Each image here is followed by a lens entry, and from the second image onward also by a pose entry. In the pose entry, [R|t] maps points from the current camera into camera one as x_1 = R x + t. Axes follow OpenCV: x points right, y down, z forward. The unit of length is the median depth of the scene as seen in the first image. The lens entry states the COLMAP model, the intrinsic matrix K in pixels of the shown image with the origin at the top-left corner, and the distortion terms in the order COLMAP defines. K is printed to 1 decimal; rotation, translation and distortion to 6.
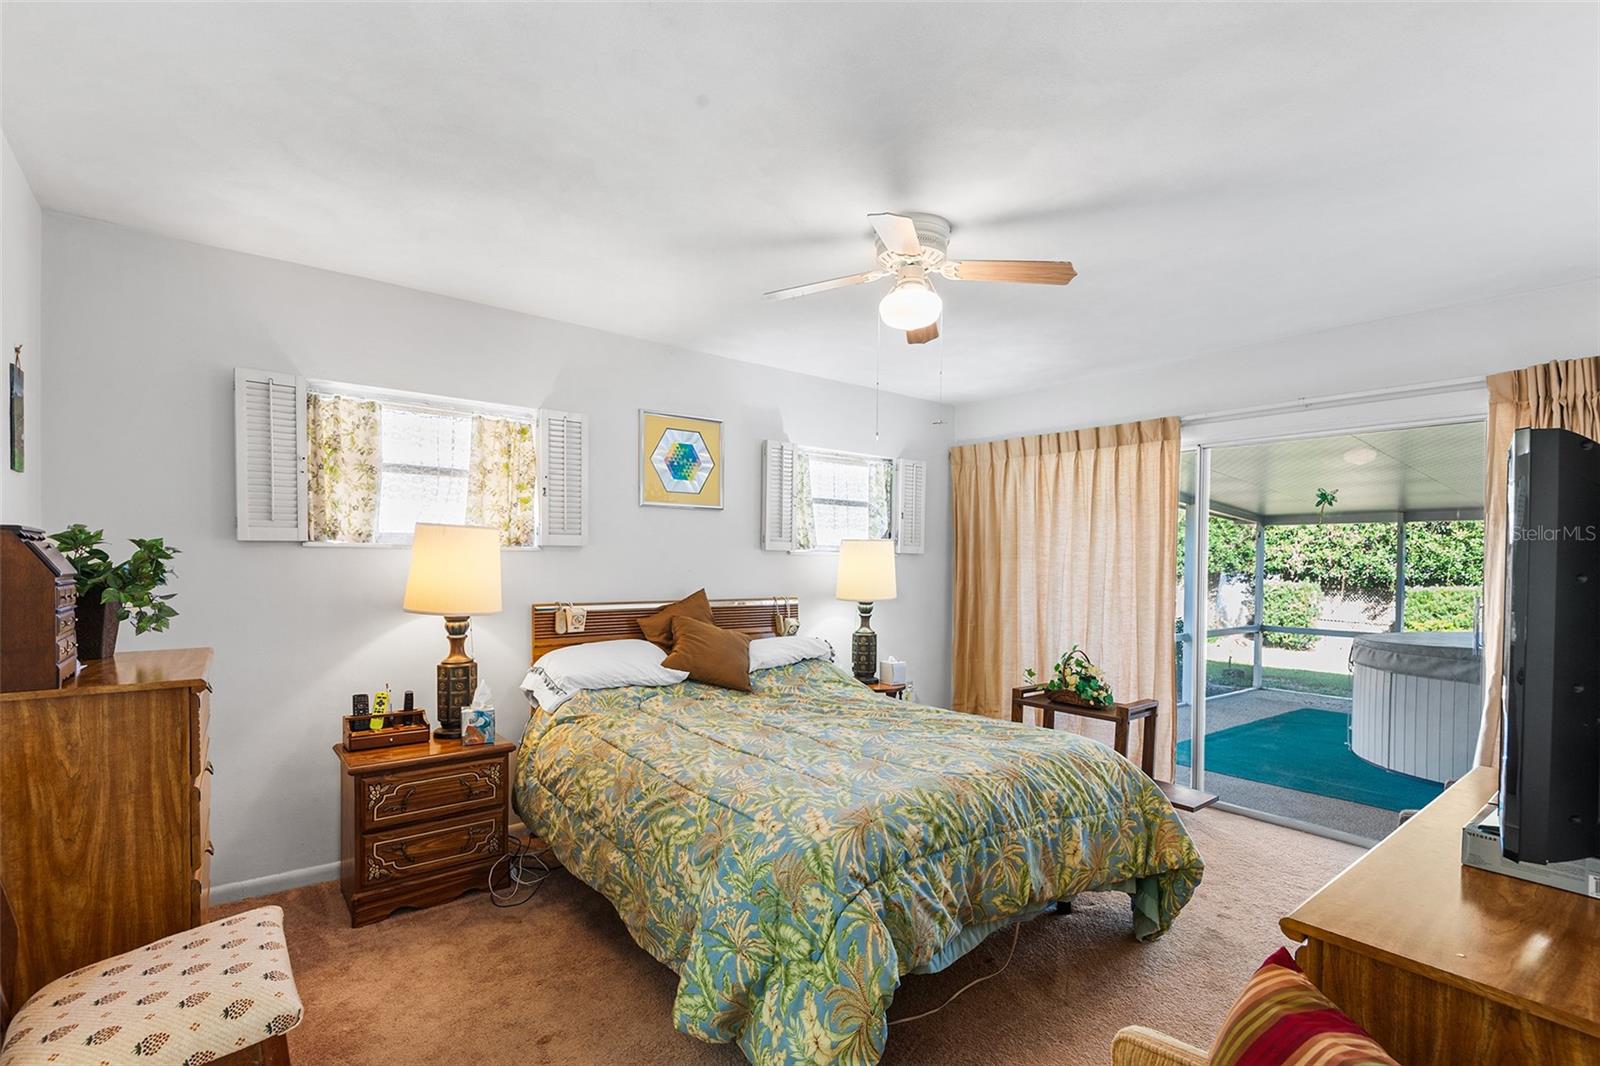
lens RADIAL K [[751.2, 0, 791.8], [0, 751.2, 568.6], [0, 0, 1]] dist [0.055210, -0.019724]
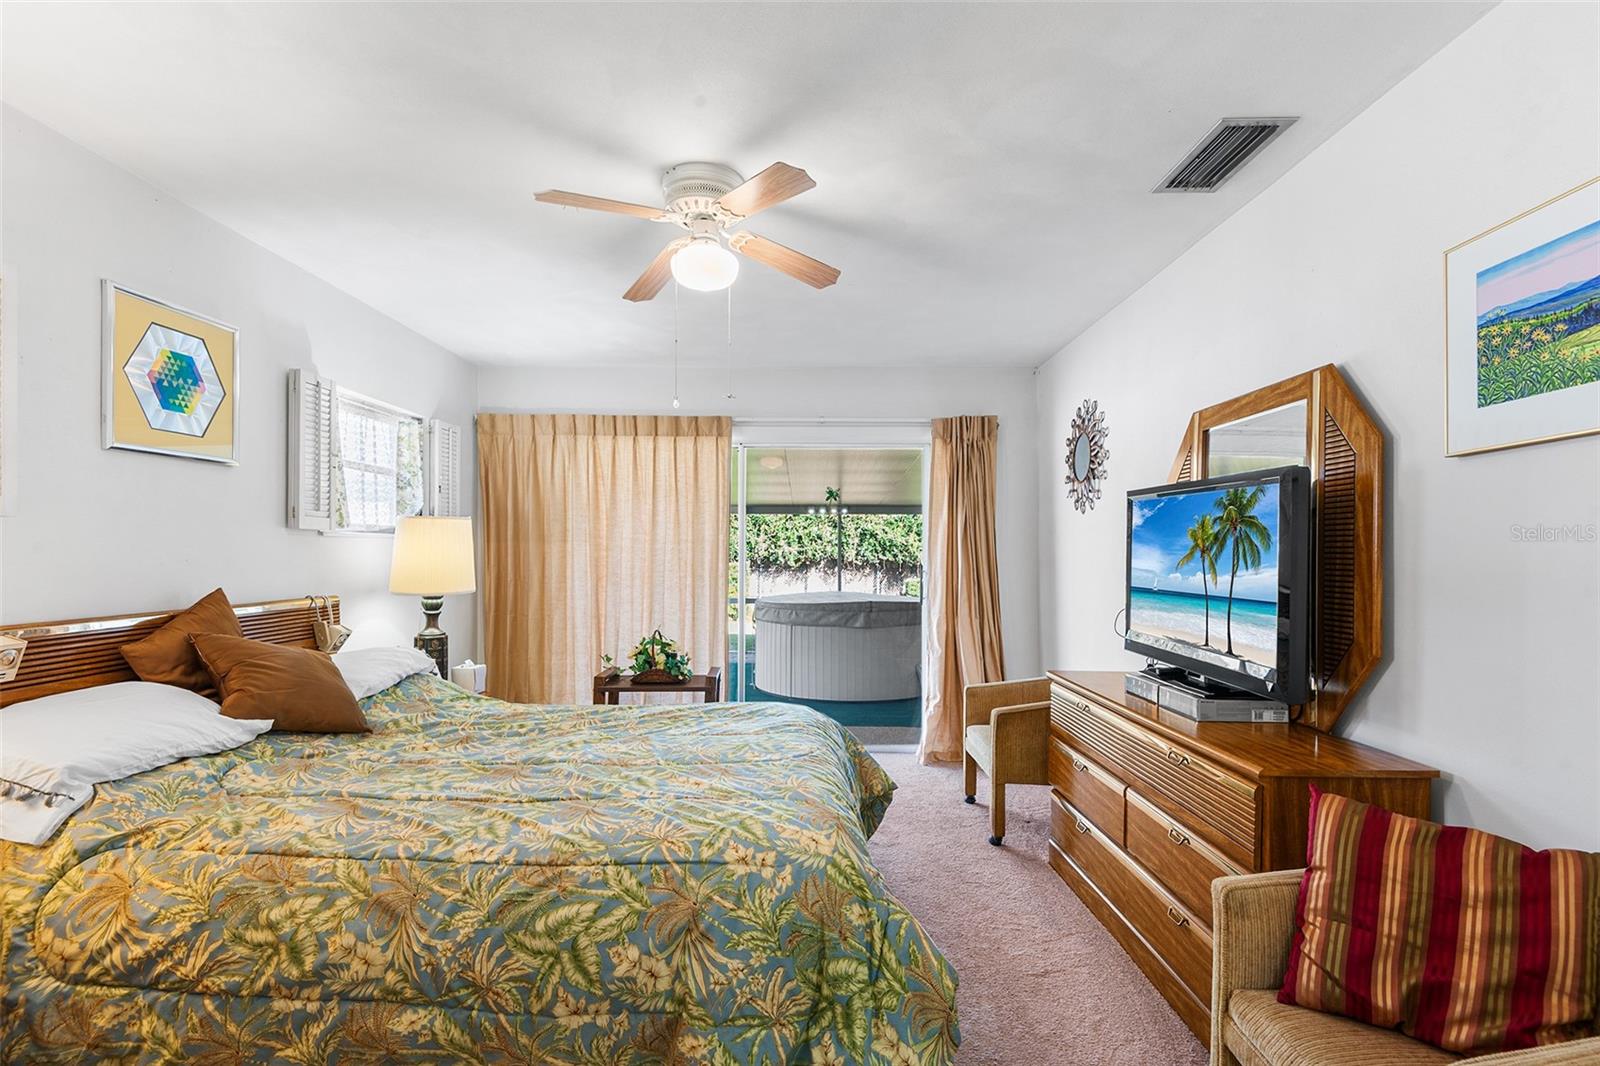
lens RADIAL K [[749.4, 0, 800.1], [0, 749.4, 547.7], [0, 0, 1]] dist [0.029167, -0.018622]
pose [[0.615951, -0.008280, 0.787741, -0.364029], [0.015437, 0.999880, -0.001560, 0.001101], [-0.787633, 0.013122, 0.616004, 0.257506]]
